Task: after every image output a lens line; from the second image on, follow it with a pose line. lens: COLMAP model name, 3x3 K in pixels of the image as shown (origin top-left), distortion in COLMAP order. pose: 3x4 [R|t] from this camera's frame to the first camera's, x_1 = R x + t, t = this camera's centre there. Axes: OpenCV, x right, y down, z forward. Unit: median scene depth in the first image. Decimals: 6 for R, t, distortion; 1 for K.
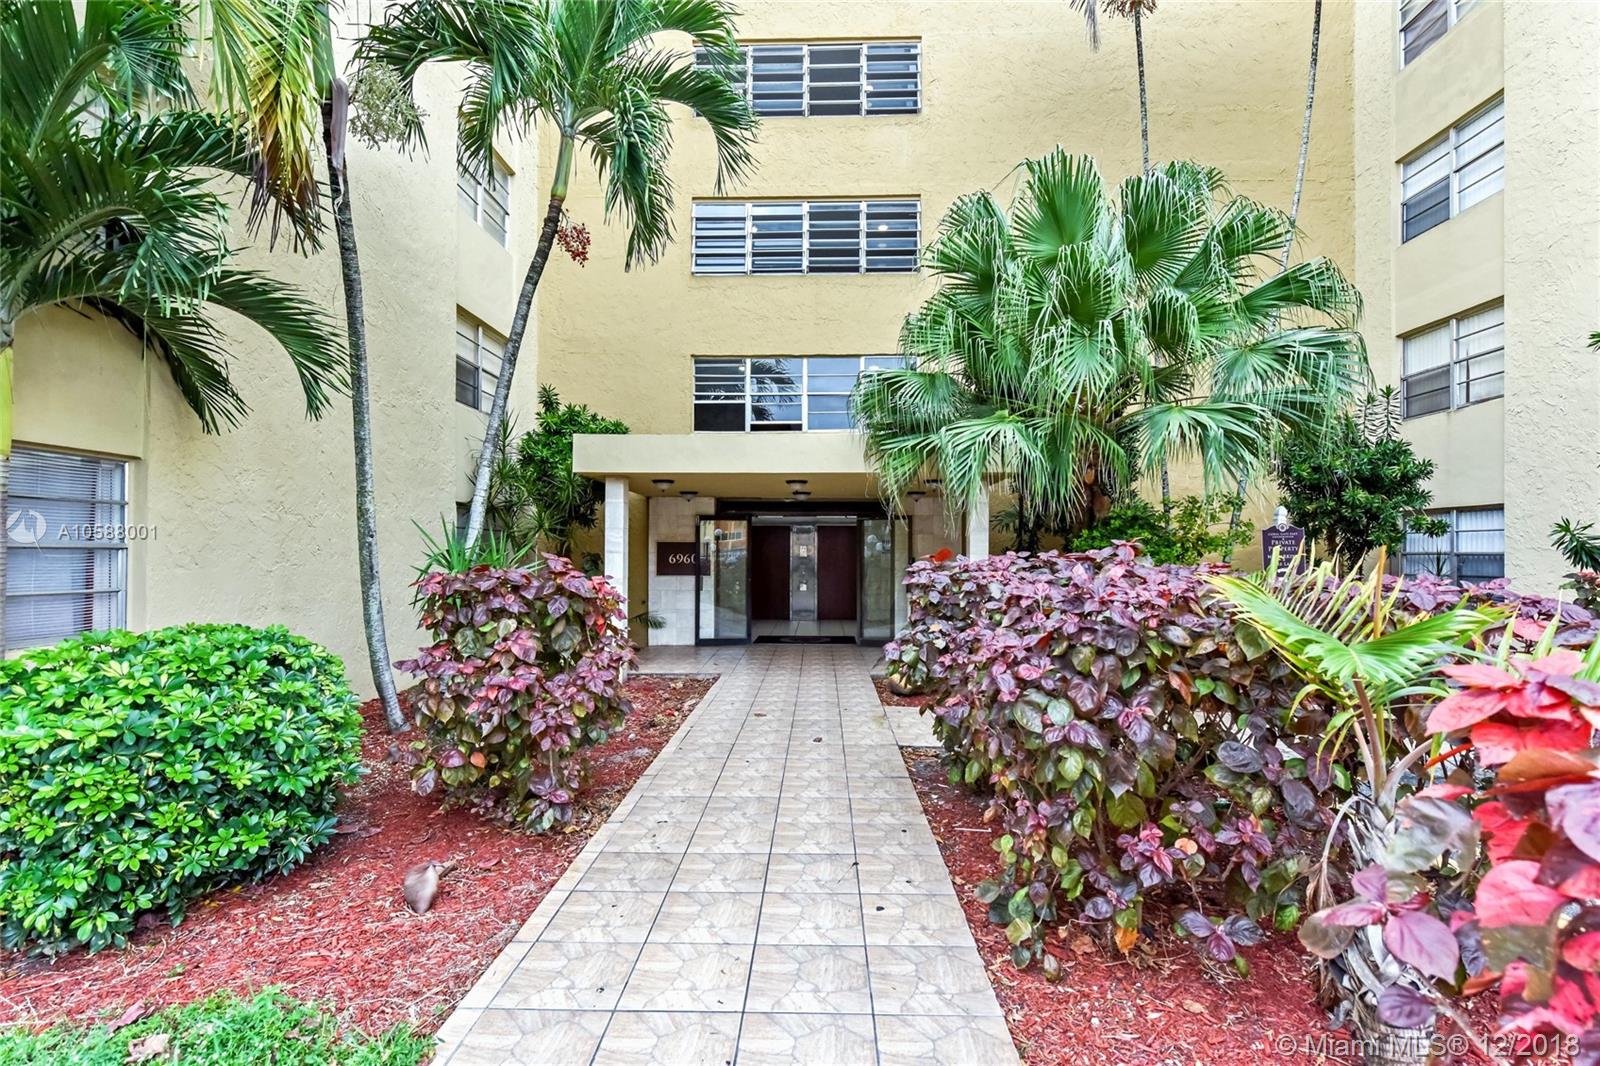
lens RADIAL K [[752.2, 0, 799.2], [0, 752.2, 543.1], [0, 0, 1]] dist [0.003071, -0.000187]
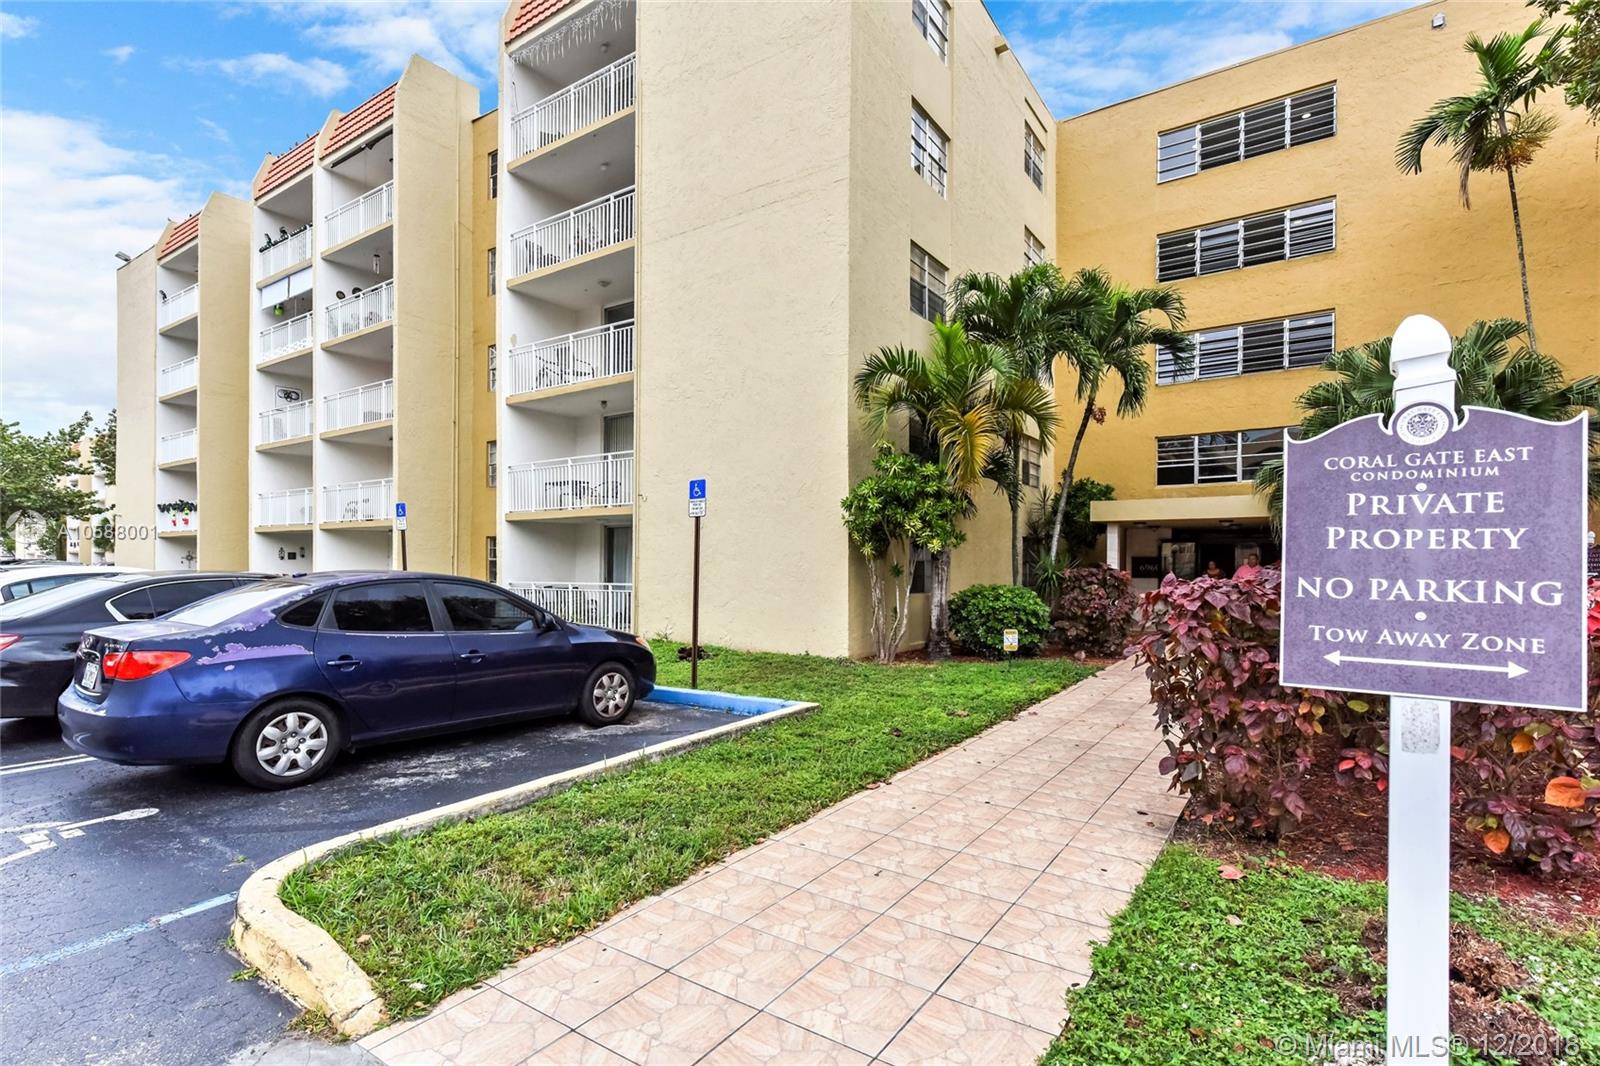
lens RADIAL K [[744.8, 0, 803.0], [0, 744.8, 571.6], [0, 0, 1]] dist [0.001142, -0.000901]
pose [[0.840976, 0.003656, -0.541060, 0.081032], [0.007802, 0.999791, 0.018883, -0.005234], [0.541016, -0.020101, 0.840772, -0.721671]]
